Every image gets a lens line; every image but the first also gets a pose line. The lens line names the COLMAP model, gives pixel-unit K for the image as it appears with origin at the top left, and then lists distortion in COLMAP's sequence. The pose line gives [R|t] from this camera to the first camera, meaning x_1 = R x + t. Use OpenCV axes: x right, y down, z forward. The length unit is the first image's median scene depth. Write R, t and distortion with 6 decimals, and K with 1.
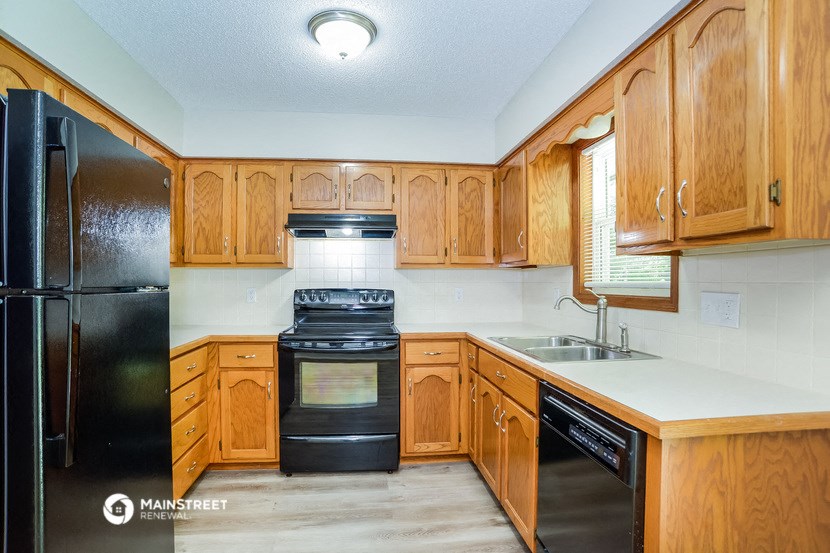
lens RADIAL K [[424.0, 0, 416.4], [0, 424.0, 285.9], [0, 0, 1]] dist [-0.065705, 0.036578]
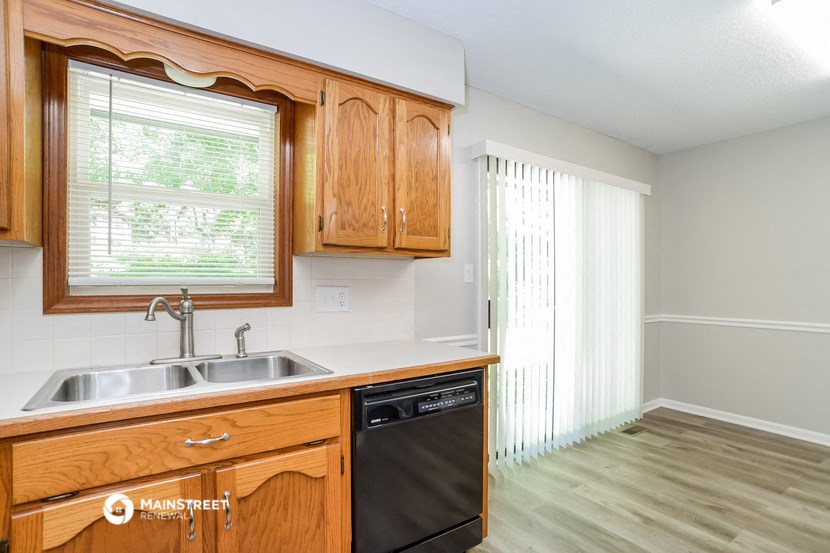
lens RADIAL K [[424.0, 0, 416.4], [0, 424.0, 285.9], [0, 0, 1]] dist [-0.065705, 0.036578]
pose [[-0.437477, -0.004585, 0.899218, -0.551338], [0.007259, 0.999936, 0.008630, 0.002440], [-0.899200, 0.010302, -0.437416, 1.263346]]
